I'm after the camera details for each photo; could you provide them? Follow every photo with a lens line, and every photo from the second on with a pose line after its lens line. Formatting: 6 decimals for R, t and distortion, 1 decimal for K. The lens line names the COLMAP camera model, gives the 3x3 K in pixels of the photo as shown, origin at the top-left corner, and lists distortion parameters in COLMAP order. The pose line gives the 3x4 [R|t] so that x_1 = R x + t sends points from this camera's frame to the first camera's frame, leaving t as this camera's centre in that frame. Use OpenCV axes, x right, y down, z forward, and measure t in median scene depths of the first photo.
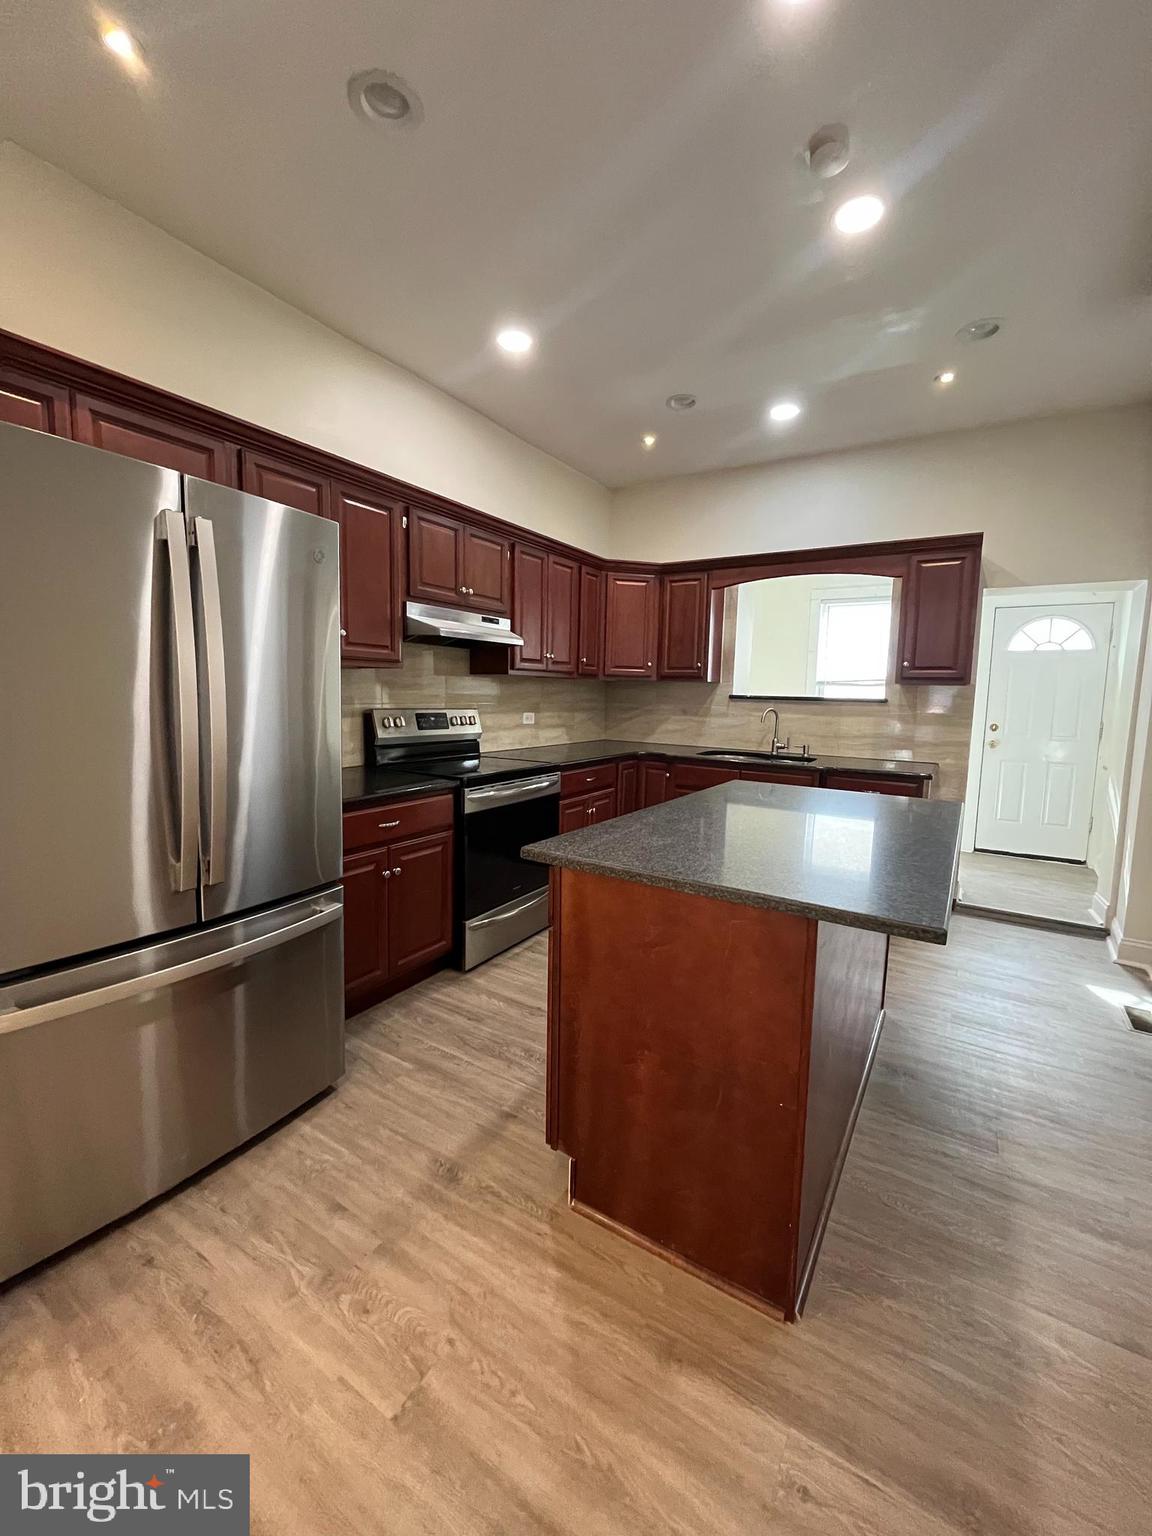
lens RADIAL K [[618.6, 0, 580.9], [0, 618.6, 761.6], [0, 0, 1]] dist [-0.003918, 0.000243]
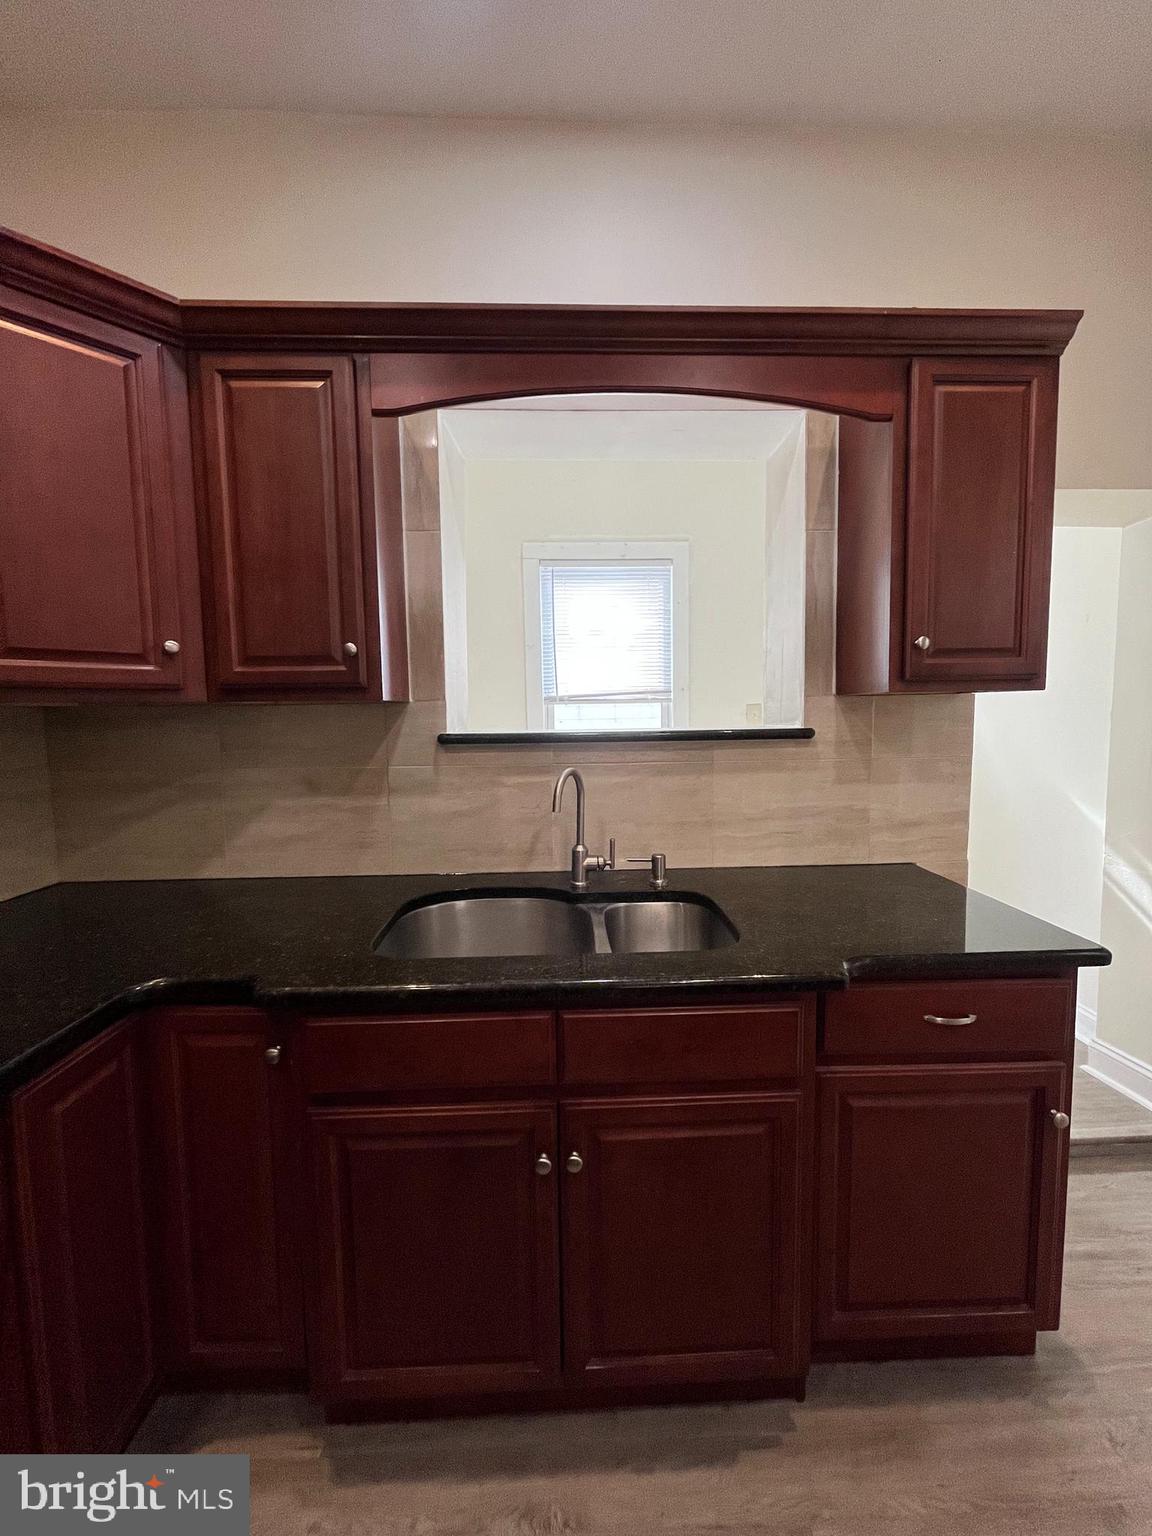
lens RADIAL K [[618.6, 0, 579.0], [0, 618.6, 764.5], [0, 0, 1]] dist [-0.003918, 0.000243]
pose [[0.828447, -0.081487, 0.554108, 0.102833], [0.097552, 0.995230, 0.000509, -0.081847], [-0.551507, 0.053633, 0.832444, 0.645771]]
